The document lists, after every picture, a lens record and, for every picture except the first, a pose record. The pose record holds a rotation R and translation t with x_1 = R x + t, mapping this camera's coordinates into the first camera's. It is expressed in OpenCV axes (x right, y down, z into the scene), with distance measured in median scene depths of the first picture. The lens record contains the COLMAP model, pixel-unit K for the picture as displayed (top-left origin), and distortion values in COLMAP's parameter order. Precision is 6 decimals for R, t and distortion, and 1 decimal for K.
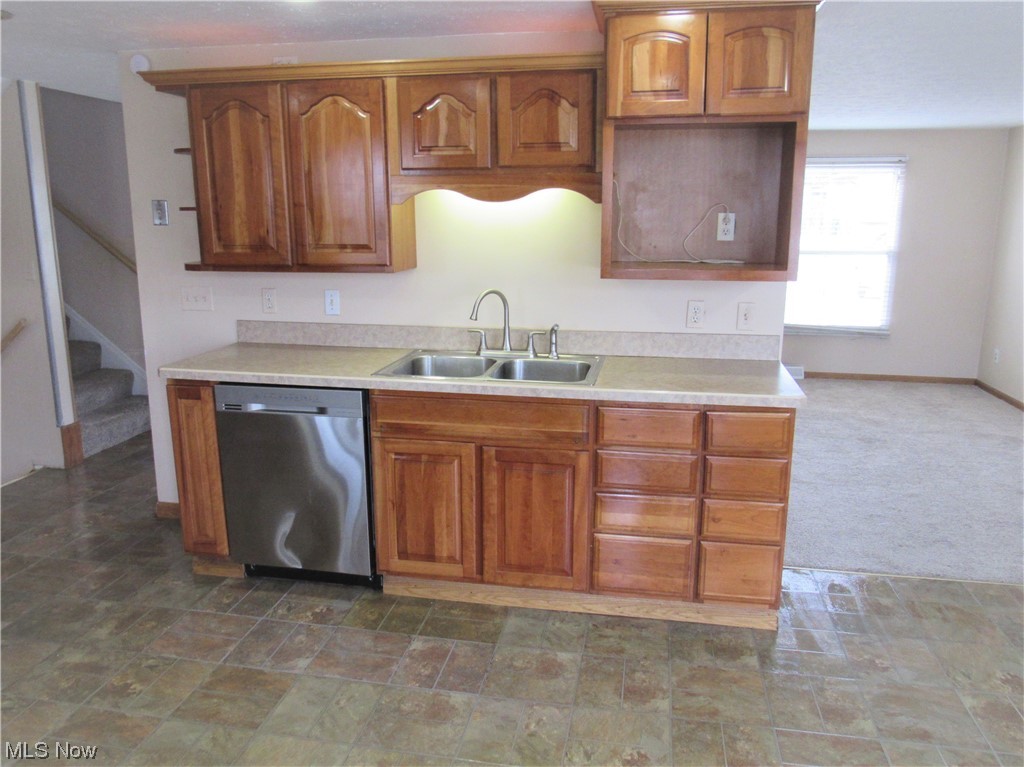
lens RADIAL K [[766.3, 0, 512.0], [0, 766.3, 383.5], [0, 0, 1]] dist [-0.038333, -0.002288]
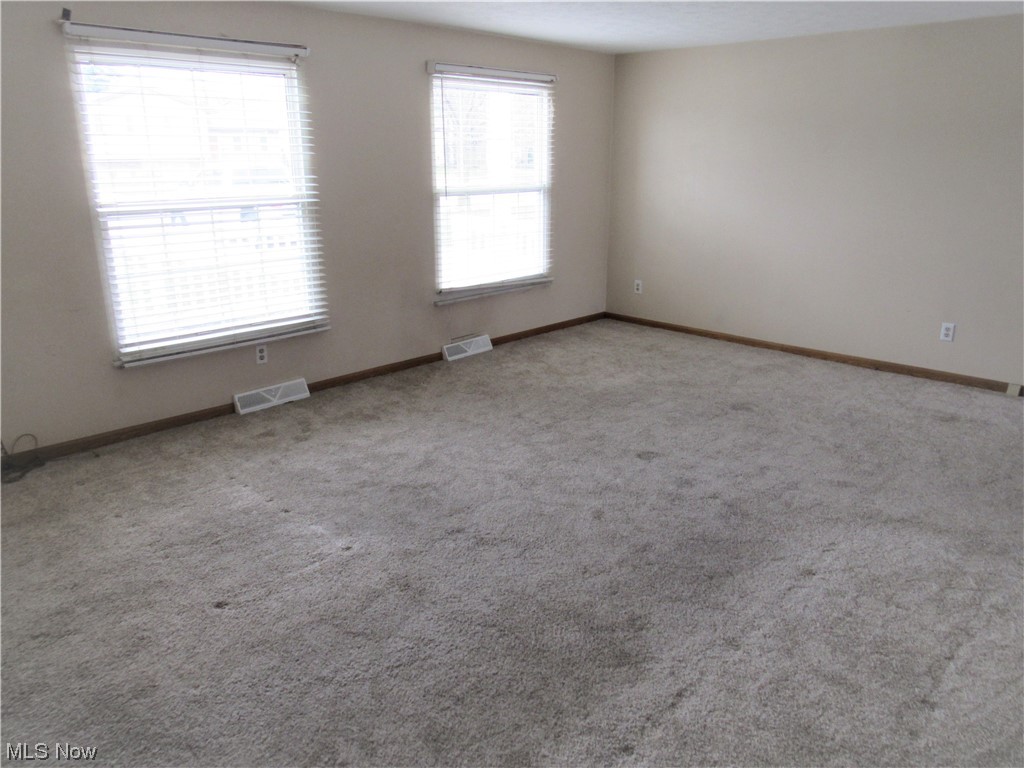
lens RADIAL K [[733.1, 0, 507.5], [0, 733.1, 380.7], [0, 0, 1]] dist [-0.022906, -0.002489]
pose [[0.541925, -0.250948, 0.802087, -0.267624], [0.180585, 0.966857, 0.180488, -0.120723], [-0.820797, 0.047033, 0.569281, 0.574459]]
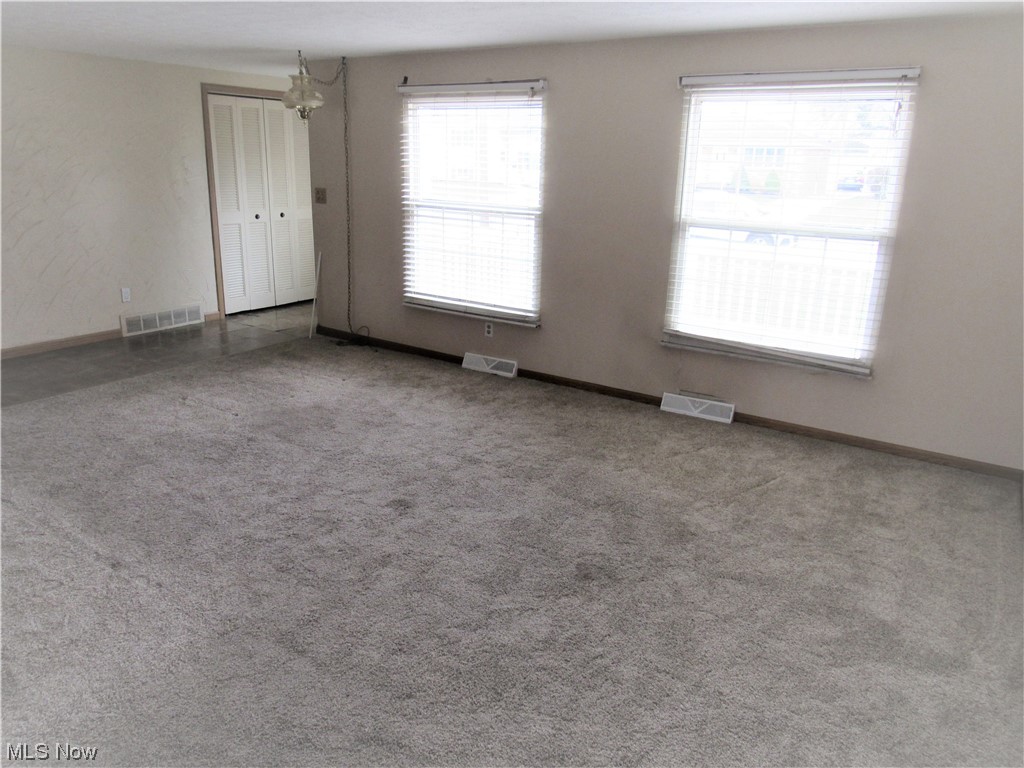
lens RADIAL K [[733.1, 0, 507.5], [0, 733.1, 380.7], [0, 0, 1]] dist [-0.022906, -0.002489]
pose [[0.925480, 0.130794, -0.355500, 0.454573], [-0.106043, 0.990430, 0.088334, -0.083484], [0.363651, -0.044053, 0.930493, 0.369472]]
